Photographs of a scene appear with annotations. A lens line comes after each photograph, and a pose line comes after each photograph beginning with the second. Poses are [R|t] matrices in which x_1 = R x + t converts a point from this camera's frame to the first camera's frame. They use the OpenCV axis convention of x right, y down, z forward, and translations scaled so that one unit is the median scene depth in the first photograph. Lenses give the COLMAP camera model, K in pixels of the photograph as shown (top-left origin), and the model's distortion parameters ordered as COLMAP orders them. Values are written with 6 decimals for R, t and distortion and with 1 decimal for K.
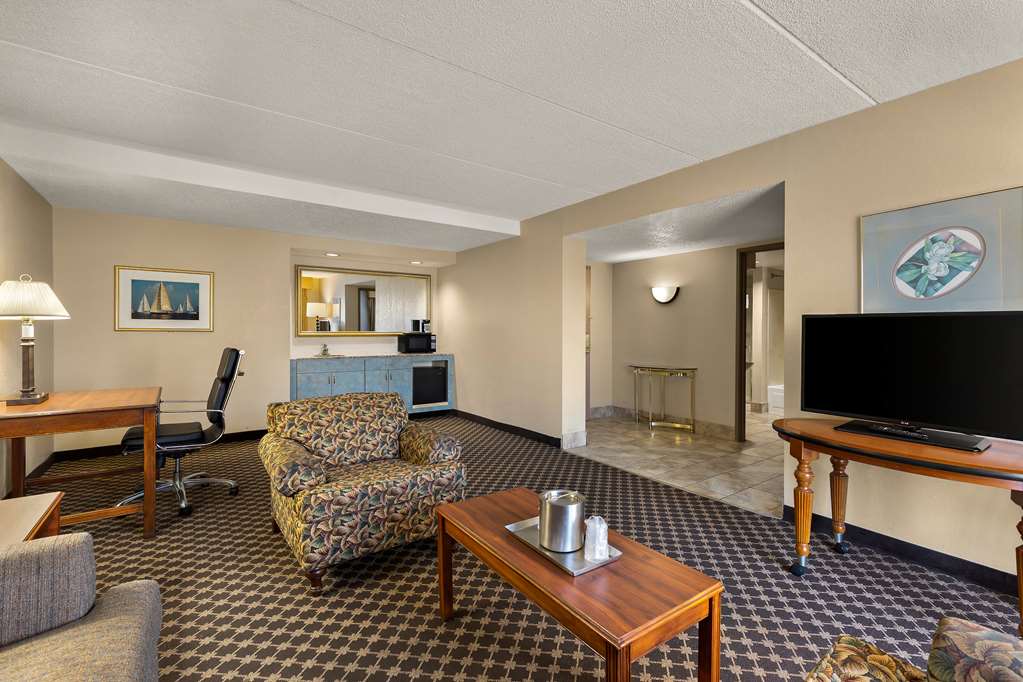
lens RADIAL K [[457.2, 0, 511.5], [0, 457.2, 341.0], [0, 0, 1]] dist [0.000640, 0.000029]
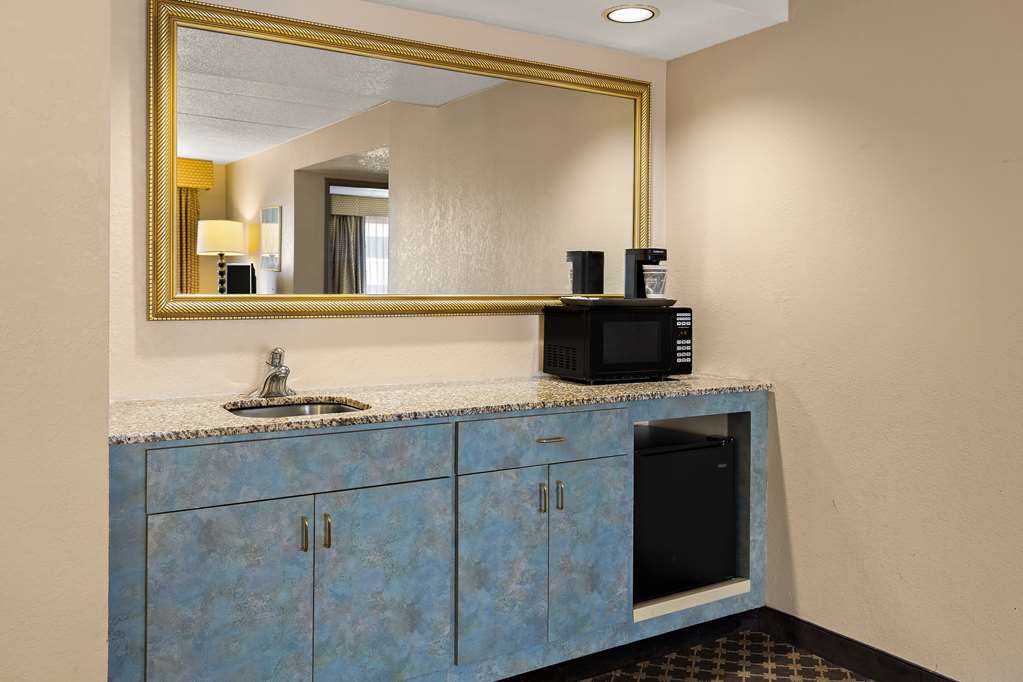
lens RADIAL K [[836.4, 0, 511.5], [0, 836.4, 341.0], [0, 0, 1]] dist [-0.114477, 0.000116]
pose [[0.998343, 0.010602, -0.056558, -0.238517], [-0.008782, 0.999438, 0.032340, -0.009450], [0.056869, -0.031790, 0.997875, 0.535801]]
